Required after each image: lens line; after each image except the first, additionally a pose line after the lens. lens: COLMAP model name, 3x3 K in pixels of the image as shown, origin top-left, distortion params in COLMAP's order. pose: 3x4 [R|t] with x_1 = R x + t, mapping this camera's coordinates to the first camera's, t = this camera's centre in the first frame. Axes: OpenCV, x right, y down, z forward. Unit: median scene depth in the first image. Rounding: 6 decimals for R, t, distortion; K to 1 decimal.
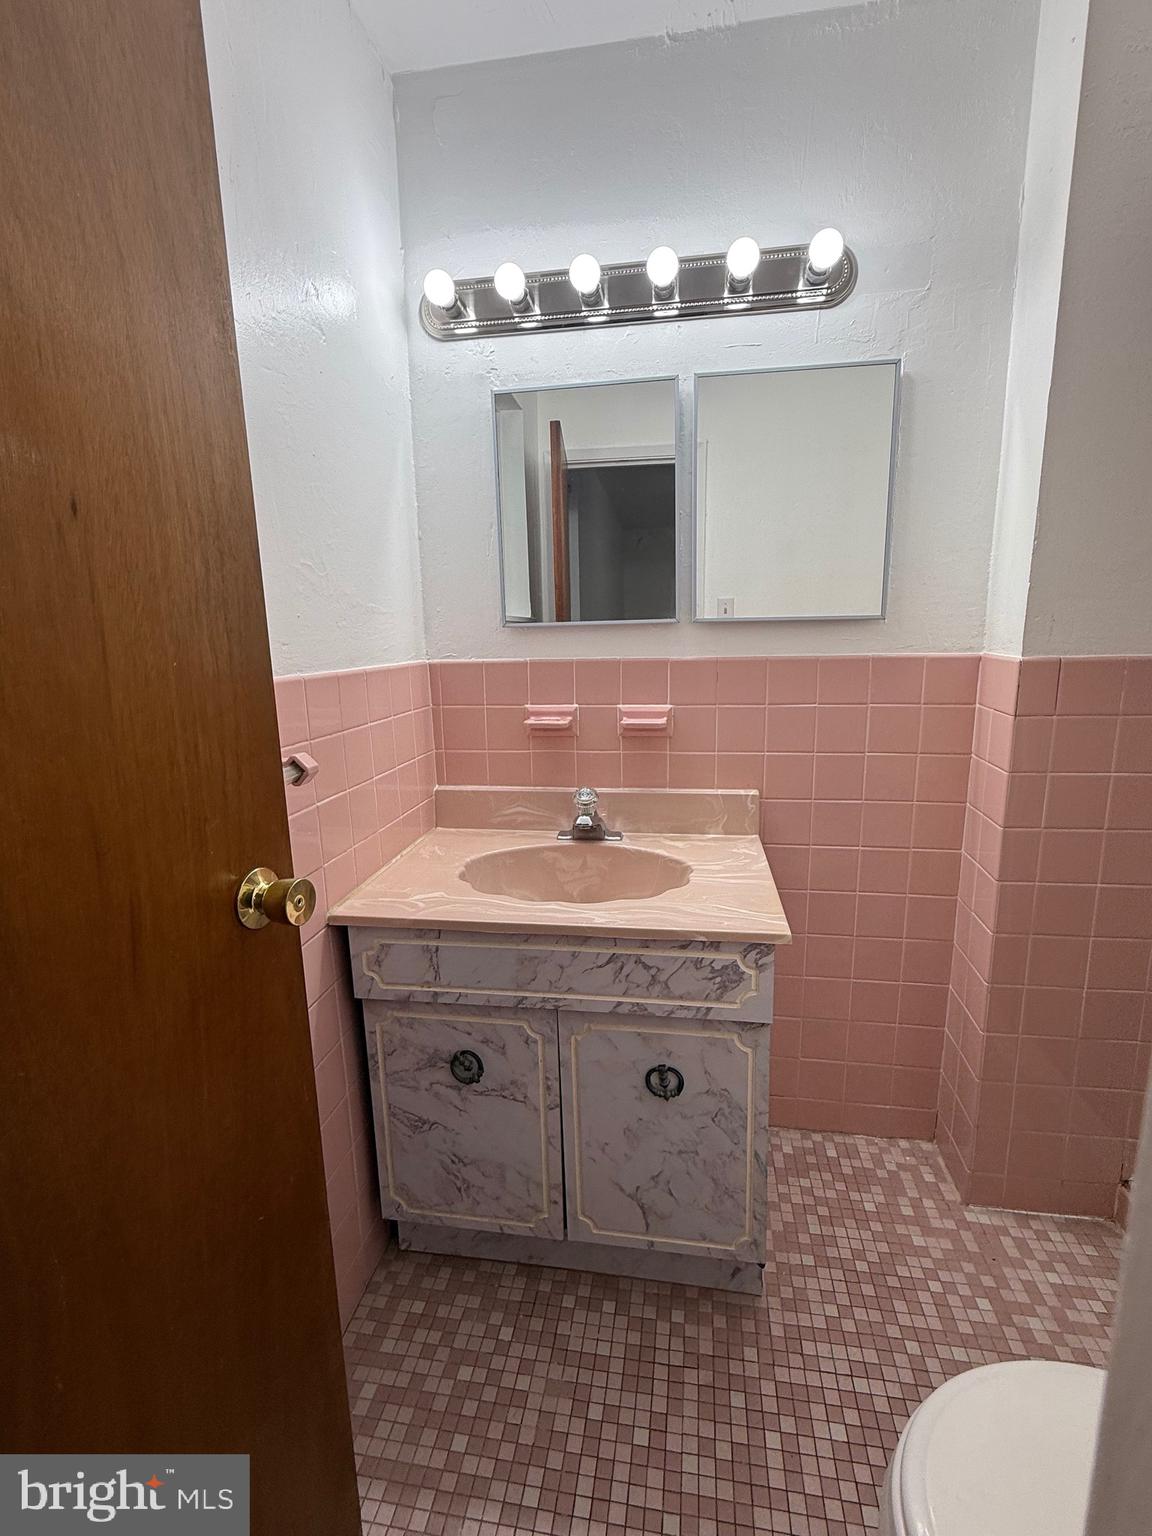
lens RADIAL K [[692.0, 0, 583.6], [0, 692.0, 772.1], [0, 0, 1]] dist [-0.001015, -0.000677]
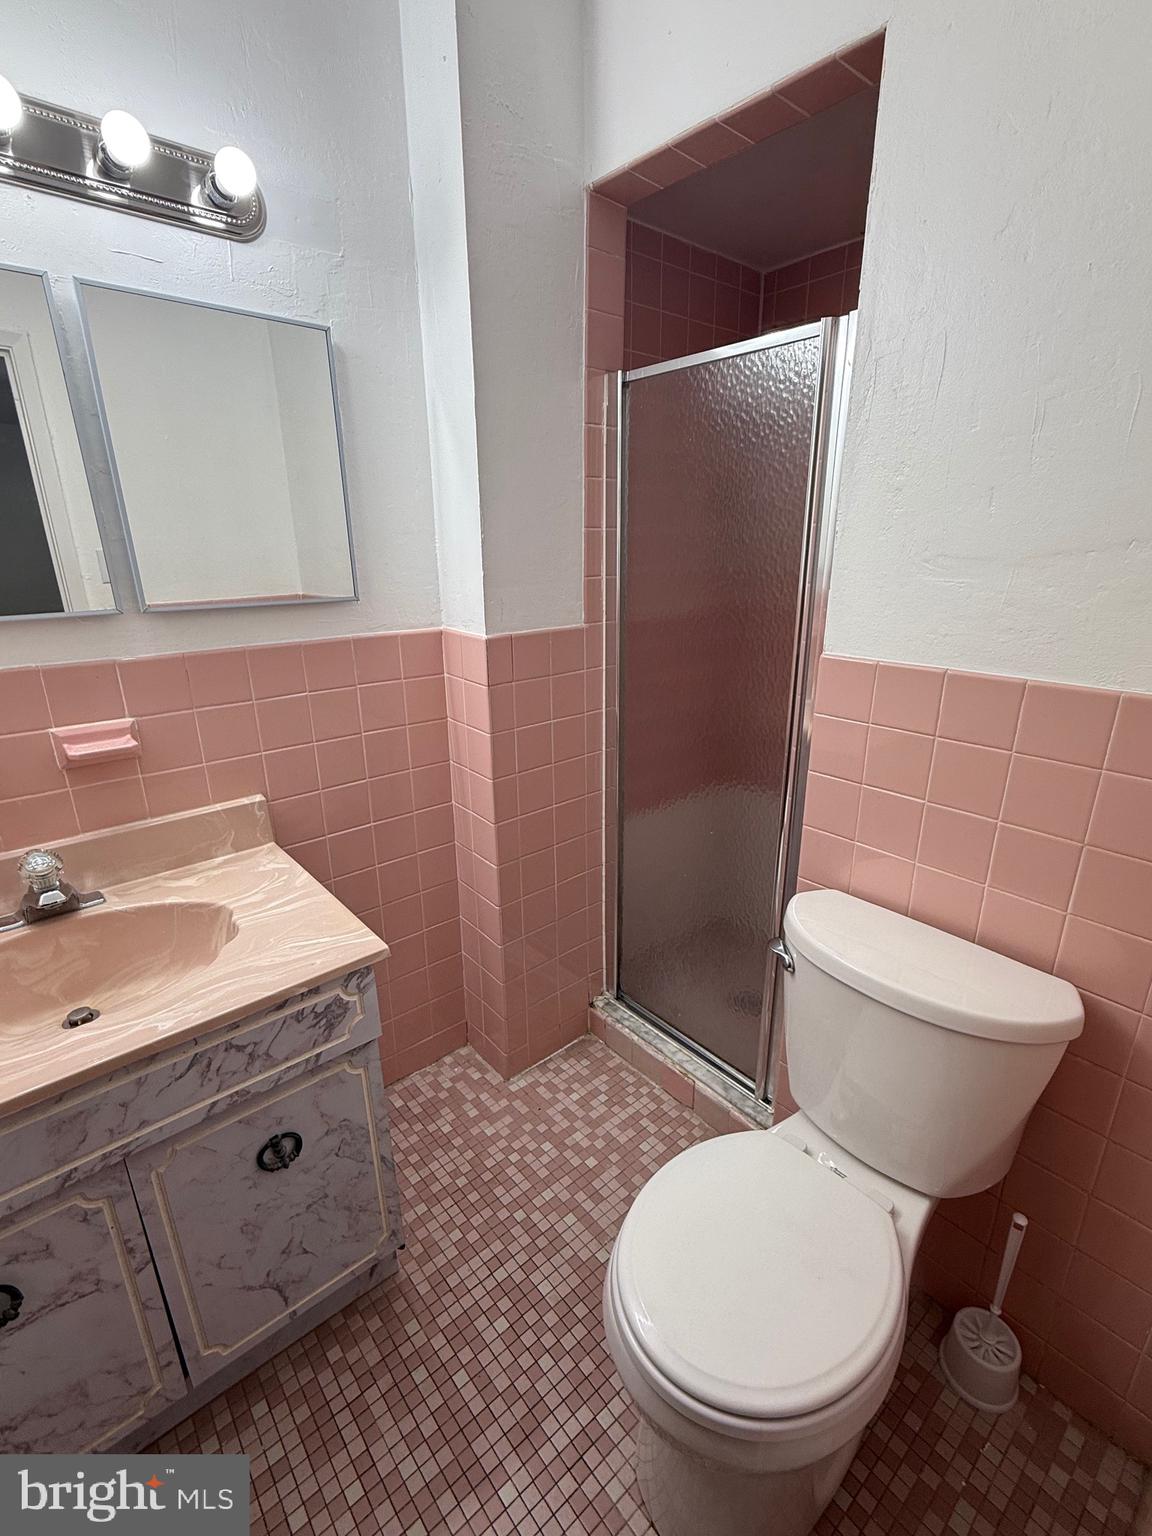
lens RADIAL K [[692.0, 0, 572.5], [0, 692.0, 771.5], [0, 0, 1]] dist [-0.001015, -0.000677]
pose [[0.650125, -0.226647, 0.725237, -0.156387], [0.146409, 0.973956, 0.173130, -0.117467], [-0.745588, -0.006375, 0.666376, 0.111310]]
